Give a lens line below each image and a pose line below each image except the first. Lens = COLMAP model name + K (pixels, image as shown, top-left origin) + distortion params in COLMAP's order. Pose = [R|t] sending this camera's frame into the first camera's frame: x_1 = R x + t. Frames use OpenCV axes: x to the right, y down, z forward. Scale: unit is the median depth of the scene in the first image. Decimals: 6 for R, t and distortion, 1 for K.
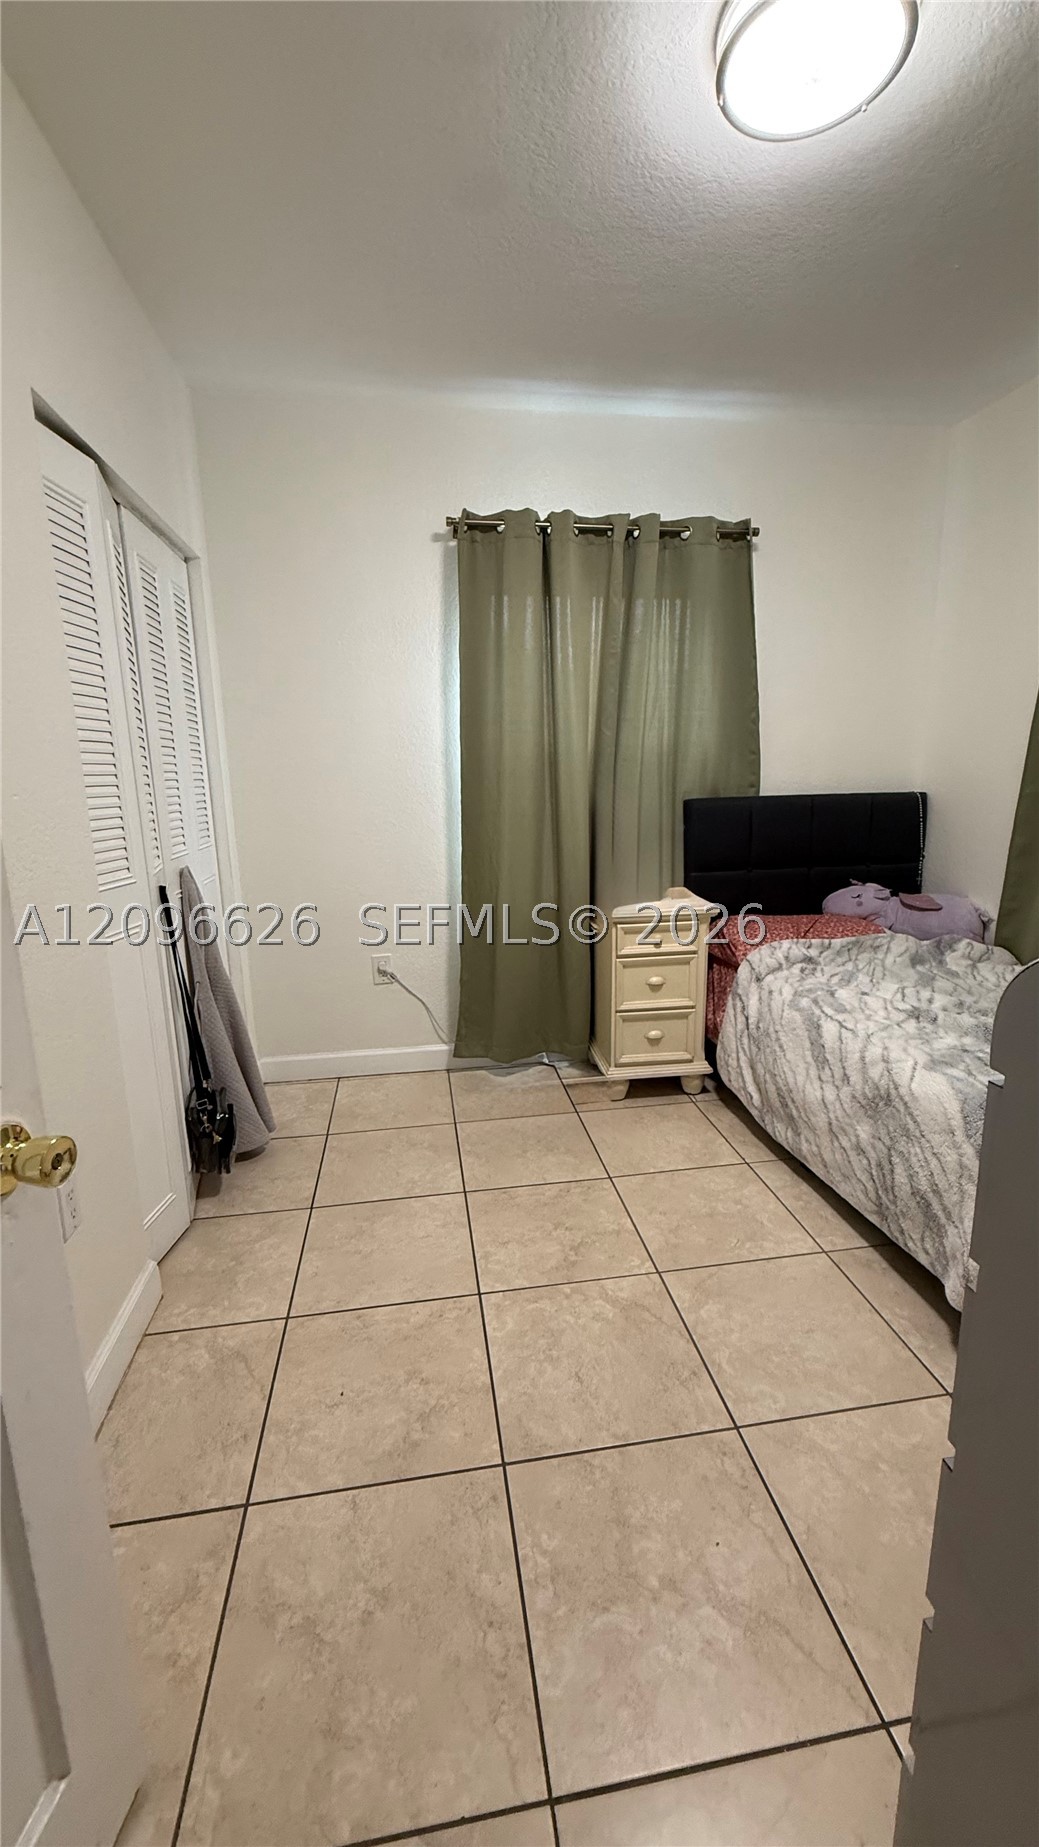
lens RADIAL K [[732.6, 0, 522.3], [0, 732.6, 918.2], [0, 0, 1]] dist [-0.000705, 0.000097]
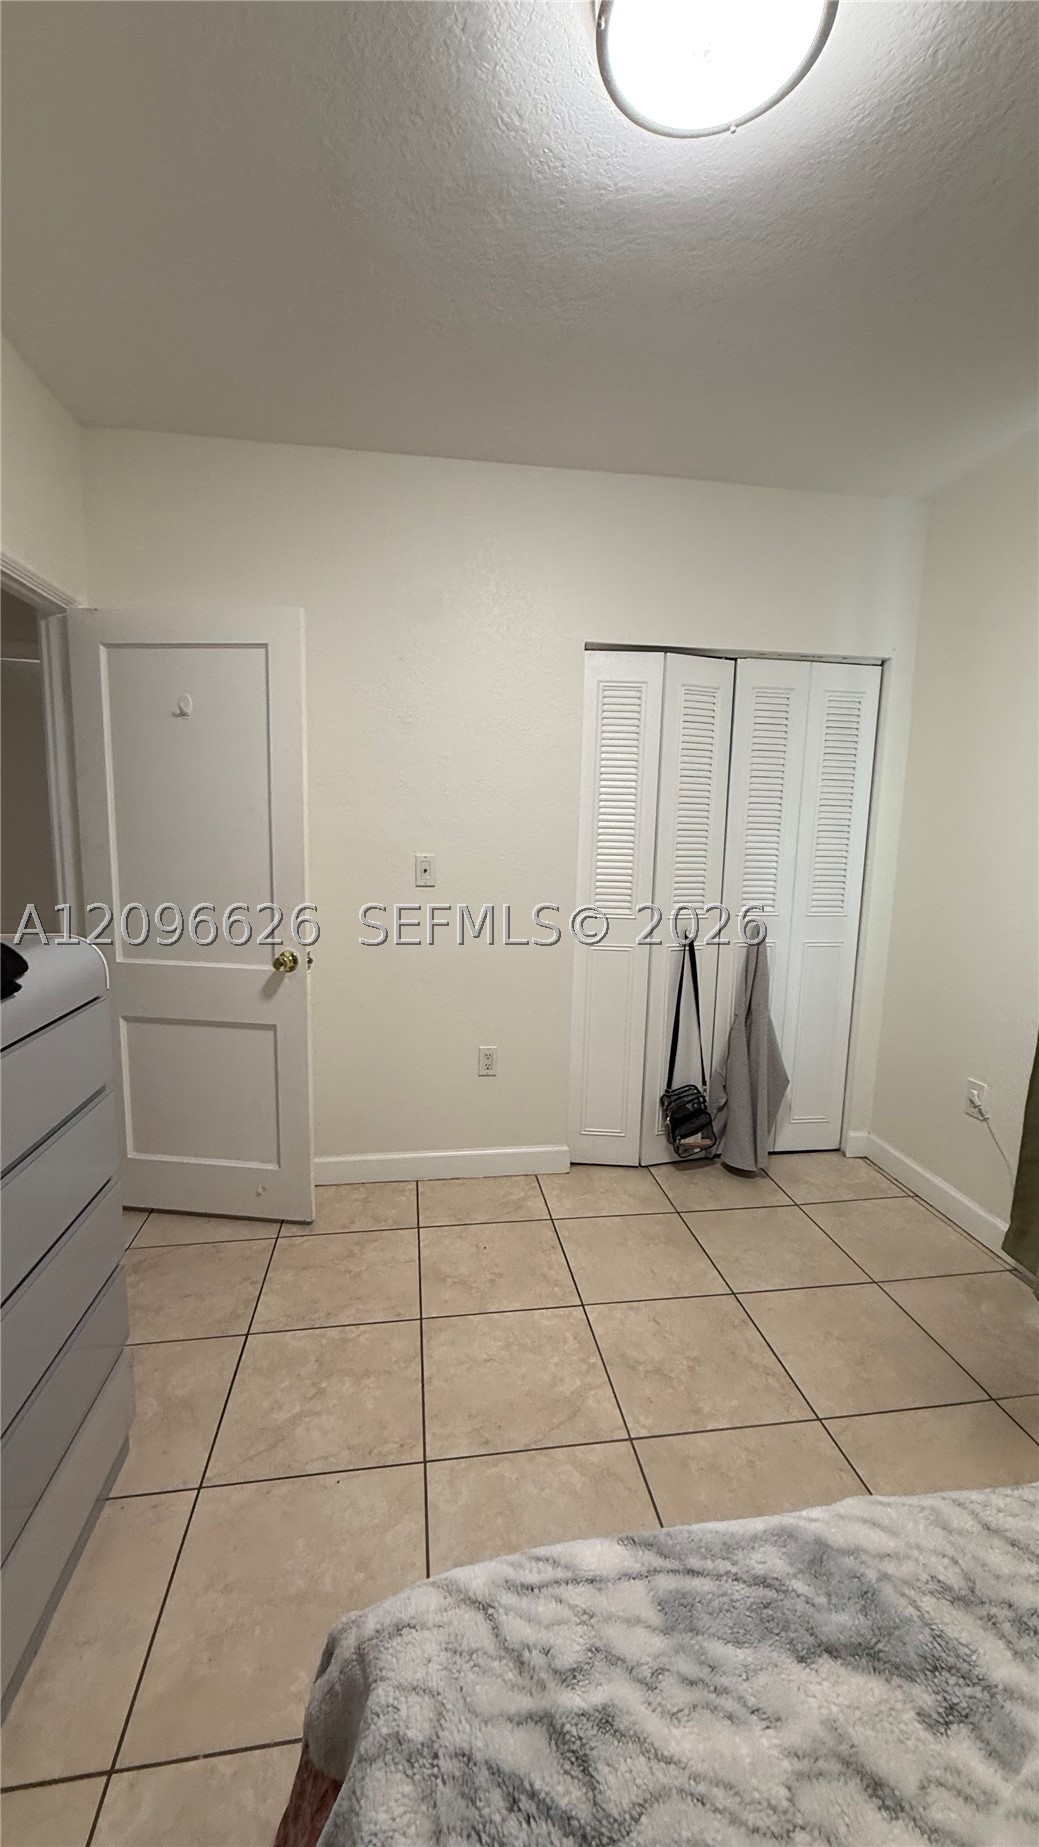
lens RADIAL K [[732.6, 0, 522.3], [0, 732.6, 918.2], [0, 0, 1]] dist [-0.000705, 0.000097]
pose [[-0.000230, 0.150574, -0.988599, 1.255560], [-0.220933, 0.964162, 0.146904, -0.287416], [0.975289, 0.218448, 0.033045, 0.924437]]
